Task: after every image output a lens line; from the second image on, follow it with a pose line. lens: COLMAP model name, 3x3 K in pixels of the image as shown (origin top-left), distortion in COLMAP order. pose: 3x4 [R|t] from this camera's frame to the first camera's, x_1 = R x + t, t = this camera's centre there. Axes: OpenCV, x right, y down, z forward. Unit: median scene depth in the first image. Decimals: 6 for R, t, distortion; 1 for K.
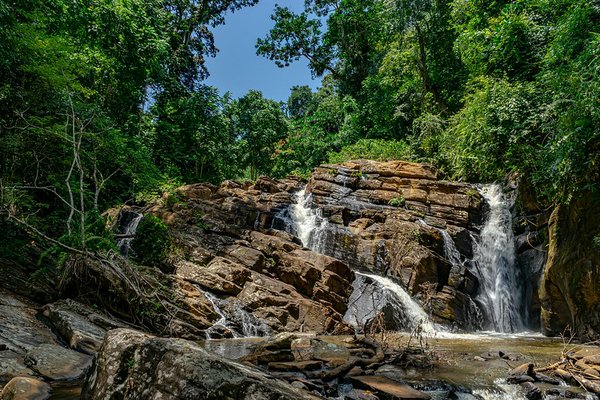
lens RADIAL K [[474.5, 0, 300.0], [0, 474.5, 200.0], [0, 0, 1]] dist [-0.004550, -0.001128]
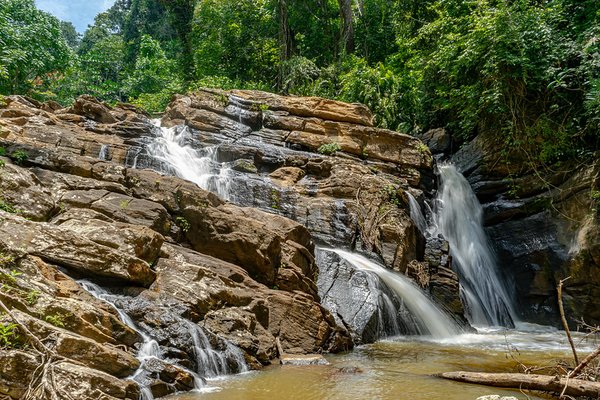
lens RADIAL K [[474.5, 0, 300.0], [0, 474.5, 200.0], [0, 0, 1]] dist [-0.004550, -0.001128]
pose [[0.866822, 0.067649, 0.494007, -0.216885], [-0.094404, 0.995100, 0.029380, 0.073283], [-0.489599, -0.072104, 0.868962, 0.446200]]
